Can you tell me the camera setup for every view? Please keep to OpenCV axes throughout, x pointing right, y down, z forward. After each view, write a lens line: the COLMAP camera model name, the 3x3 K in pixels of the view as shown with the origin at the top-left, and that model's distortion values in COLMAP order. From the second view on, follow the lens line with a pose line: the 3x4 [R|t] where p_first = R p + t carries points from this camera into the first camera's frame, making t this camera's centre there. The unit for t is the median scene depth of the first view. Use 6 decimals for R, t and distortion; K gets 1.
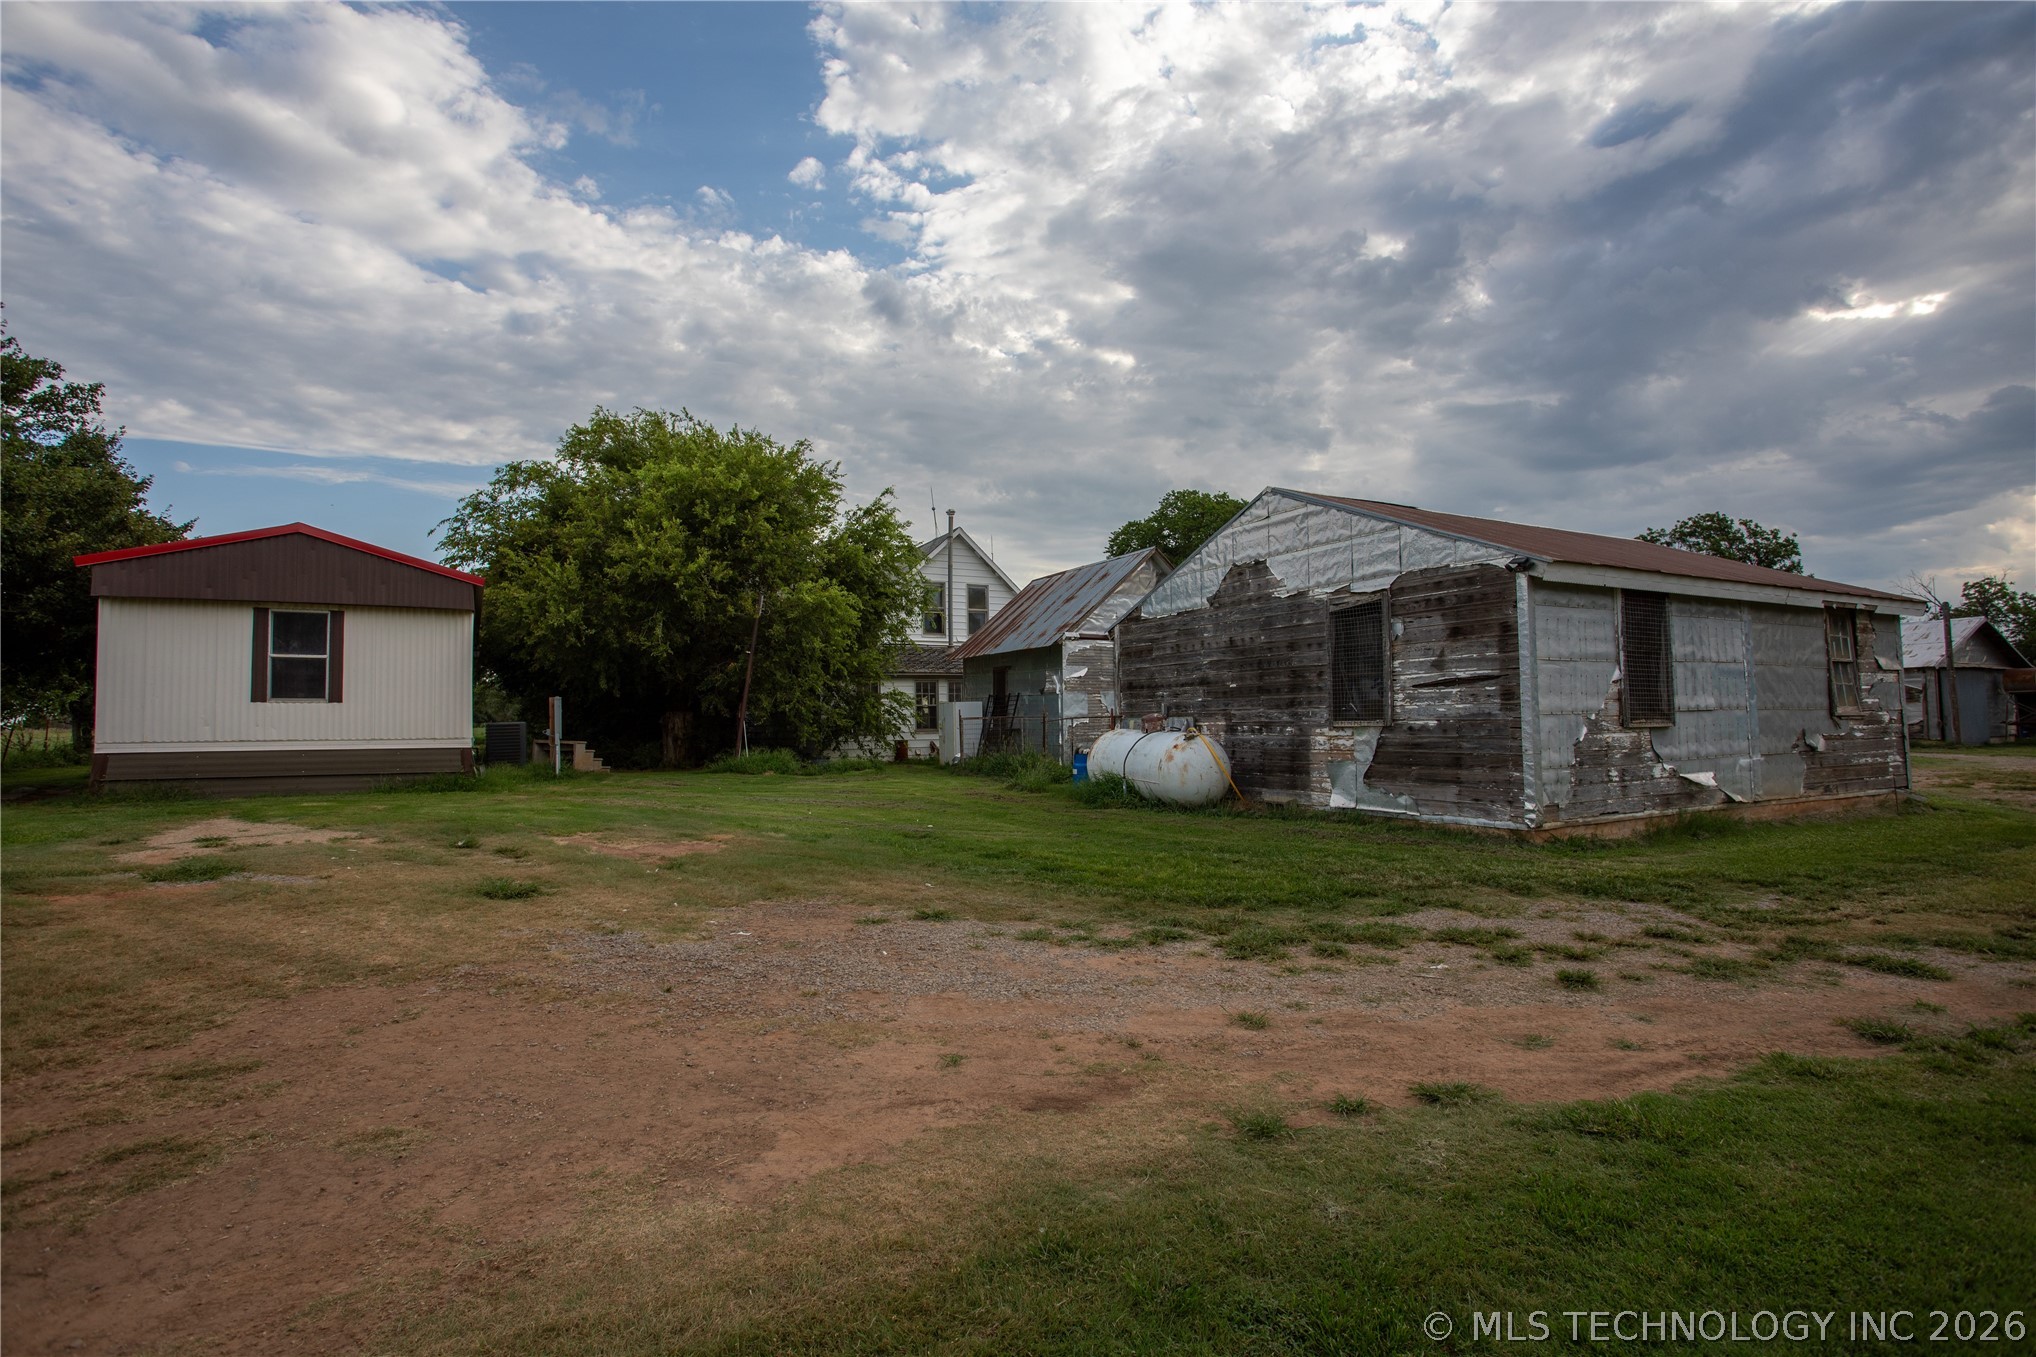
lens RADIAL K [[1004.5, 0, 977.9], [0, 1004.5, 659.3], [0, 0, 1]] dist [-0.001128, -0.000088]
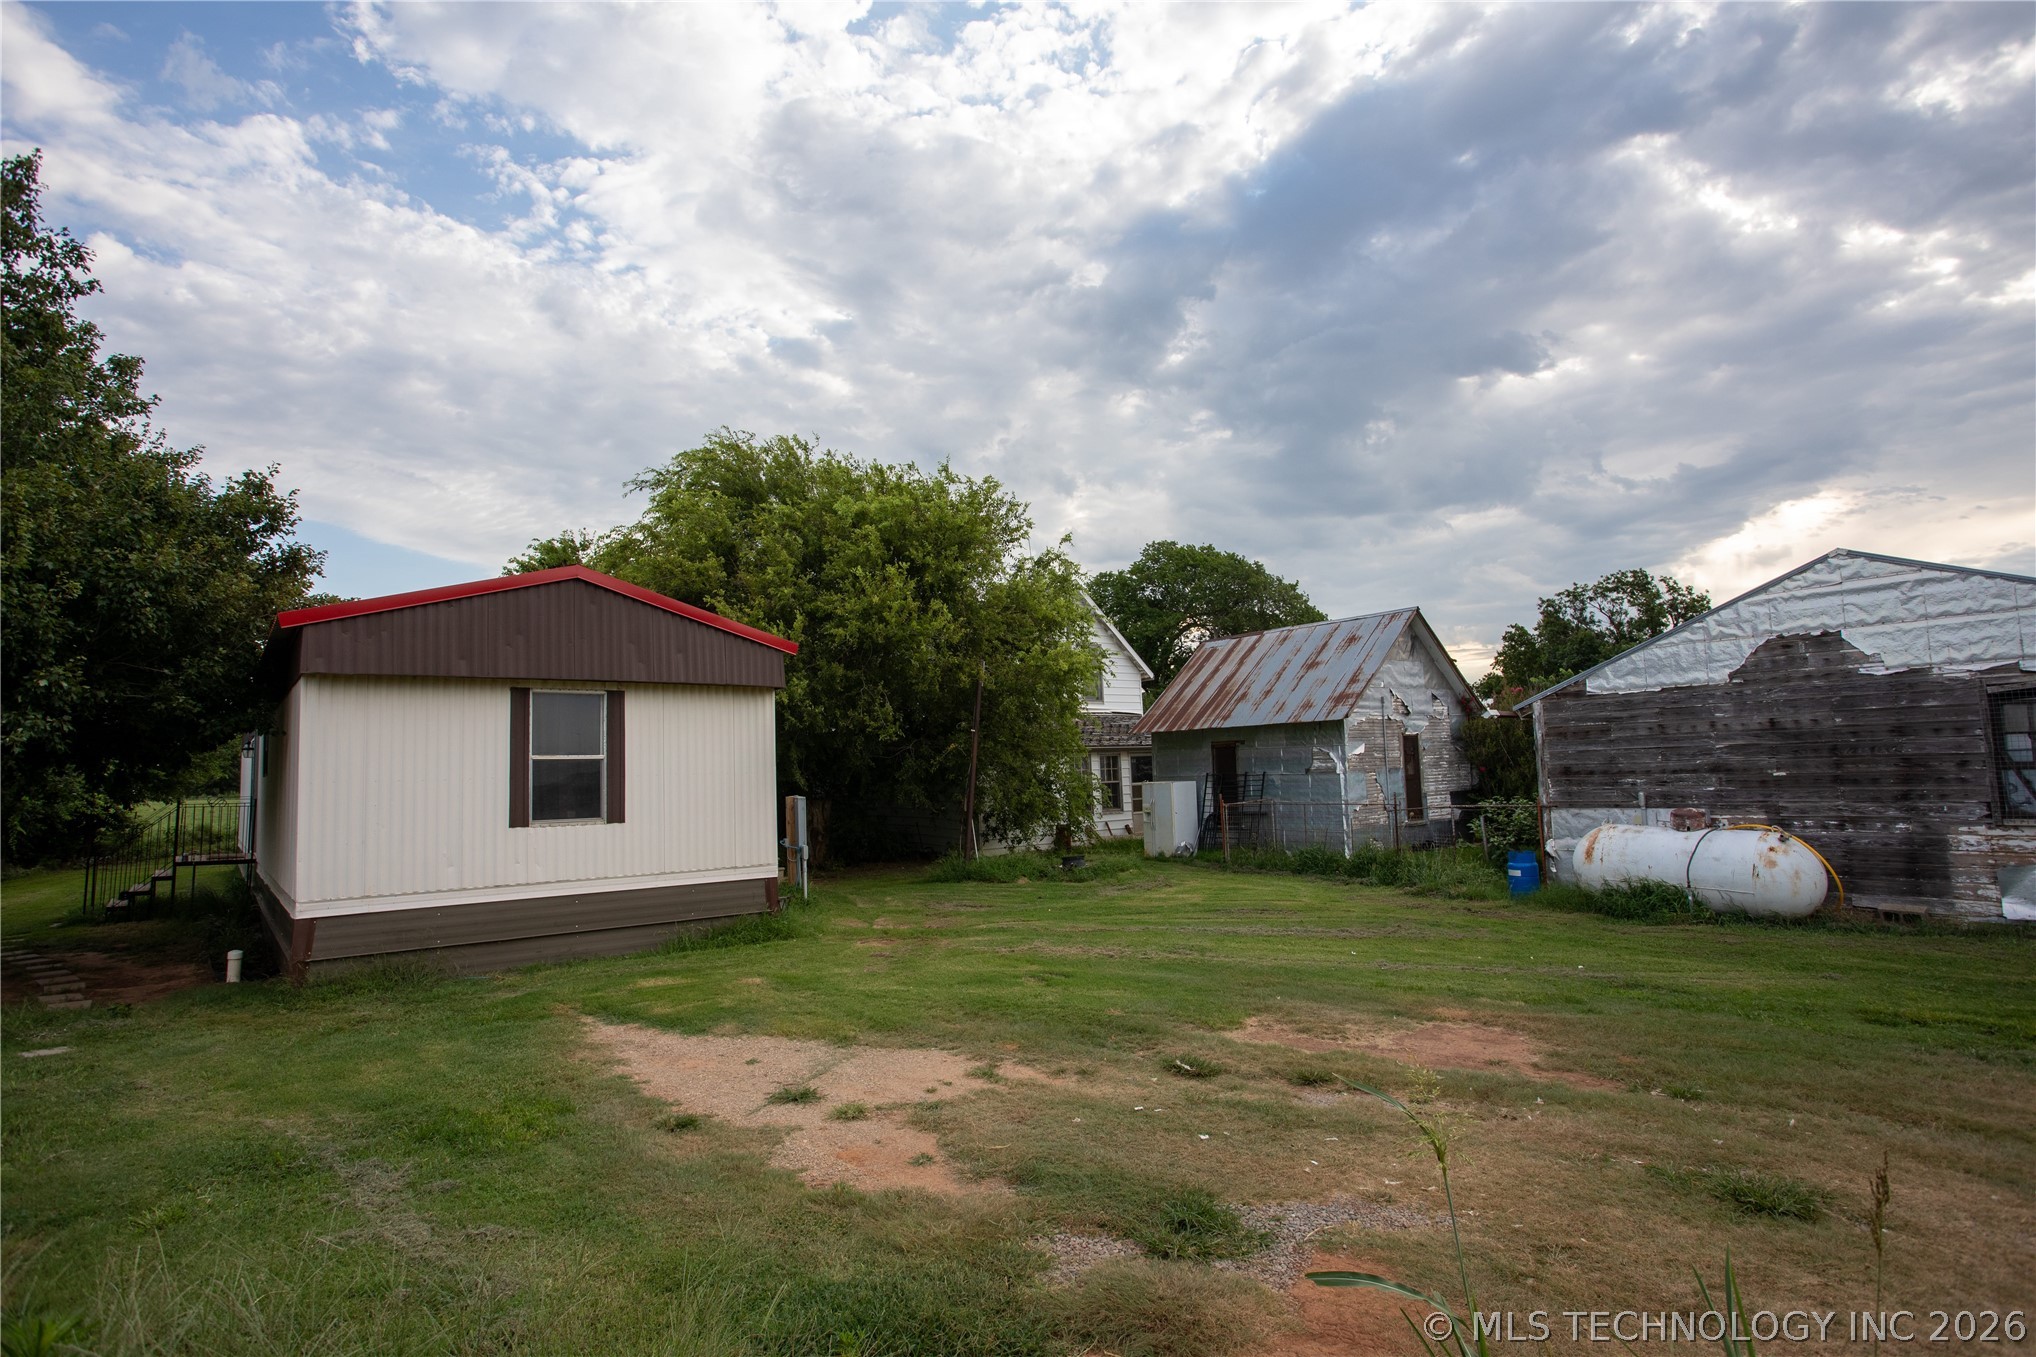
lens RADIAL K [[997.4, 0, 1022.7], [0, 997.4, 675.4], [0, 0, 1]] dist [-0.036939, 0.023349]
pose [[0.977723, -0.002145, 0.209889, -0.523267], [0.010003, 0.999288, -0.036383, -0.031928], [-0.209661, 0.037672, 0.977048, 0.274049]]
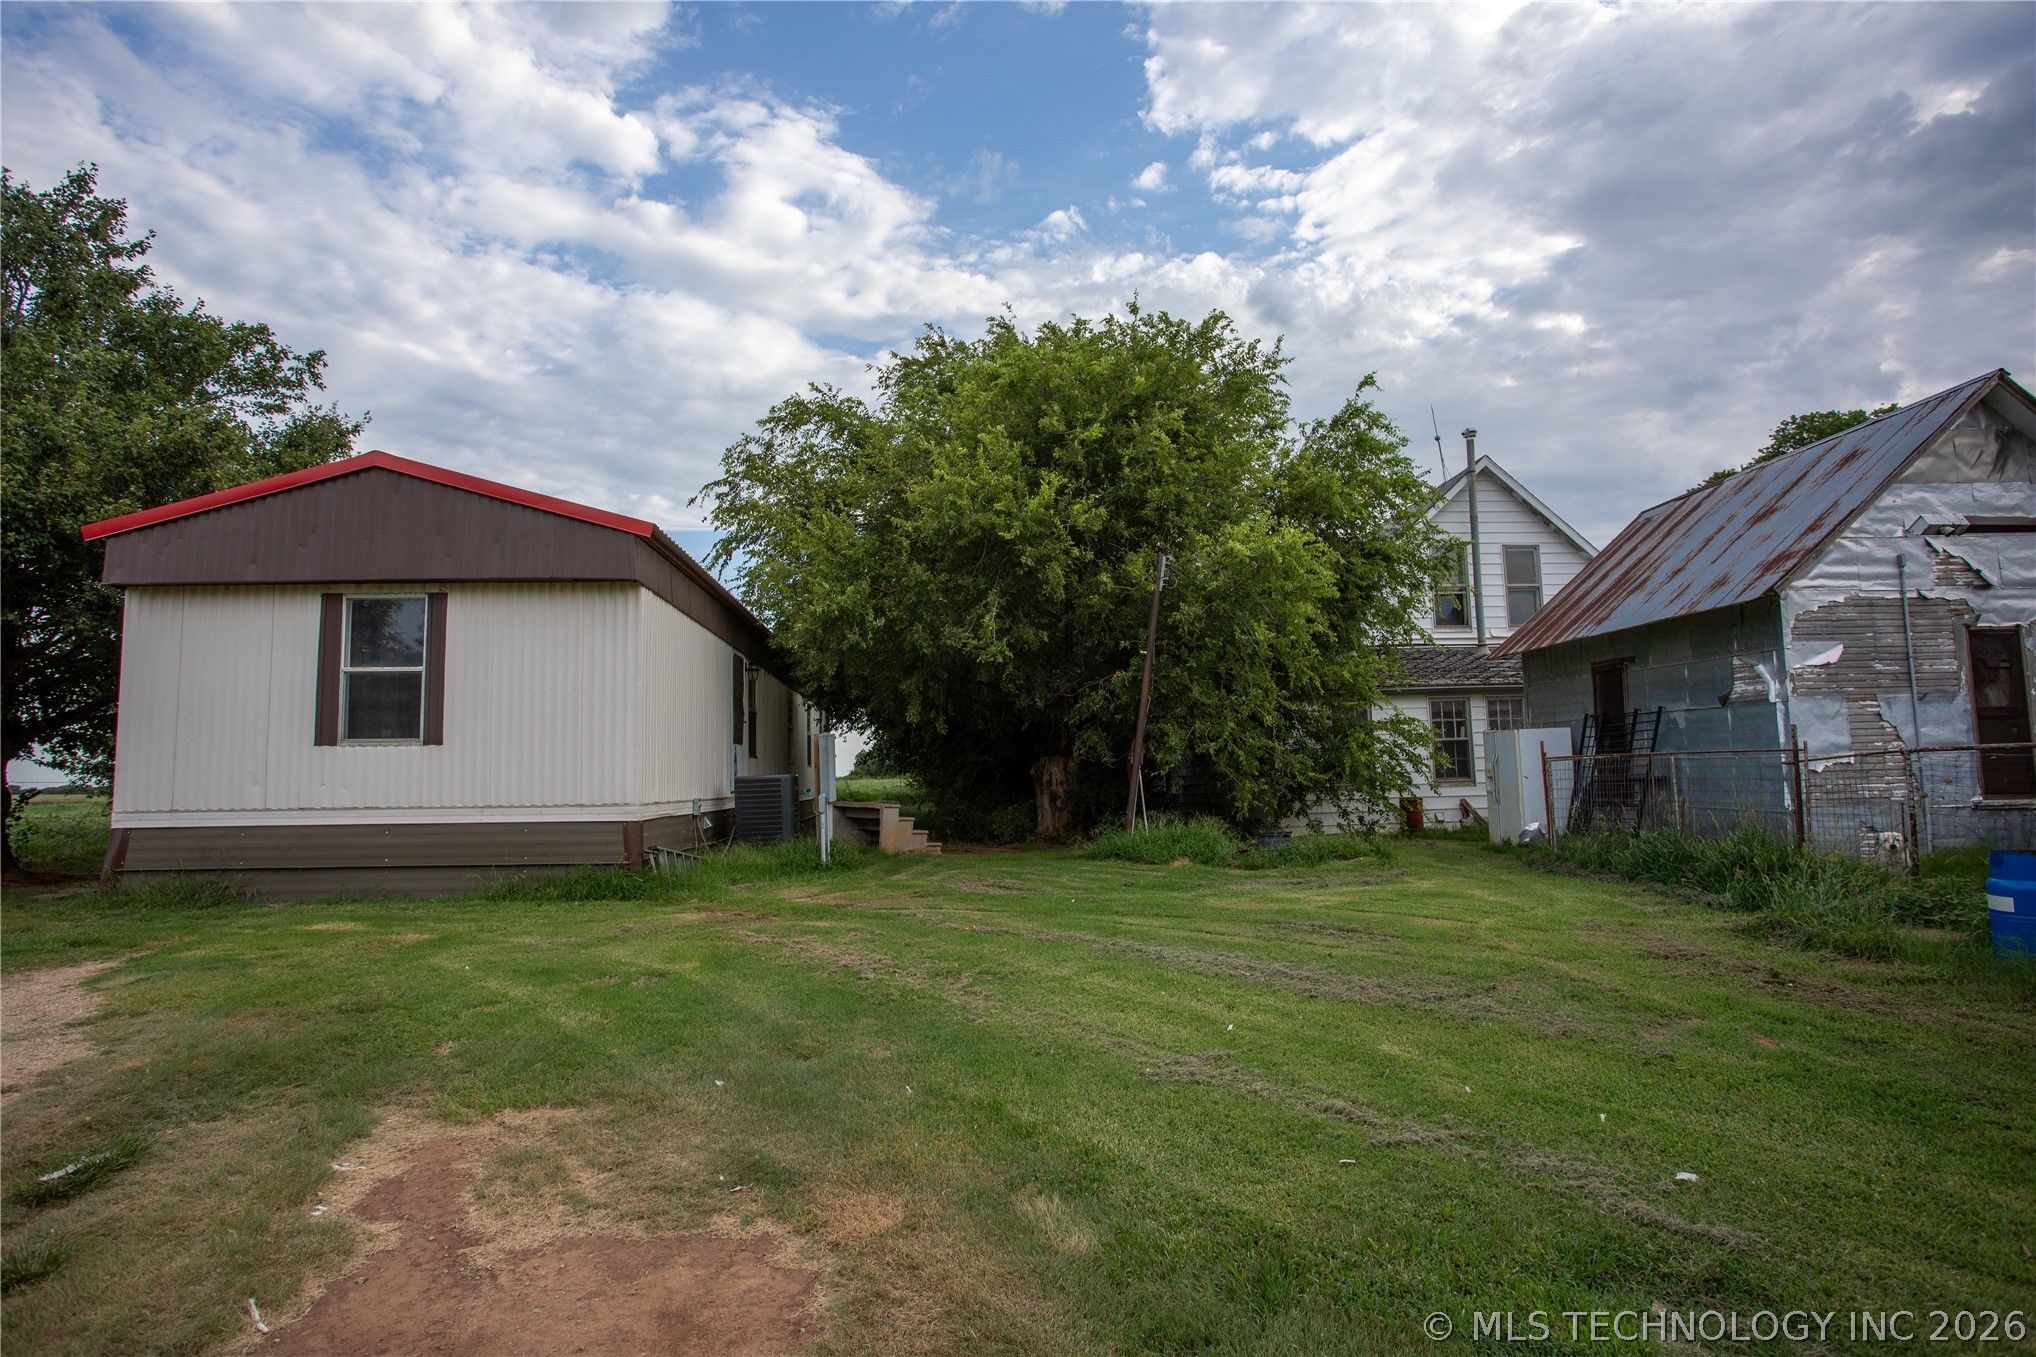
lens RADIAL K [[1089.8, 0, 1024.5], [0, 1089.8, 671.7], [0, 0, 1]] dist [-0.017590, 0.000610]
pose [[0.926003, -0.046222, -0.374675, -0.077182], [0.035241, 0.998726, -0.036111, 0.036051], [0.375867, 0.020235, 0.926453, 0.550072]]
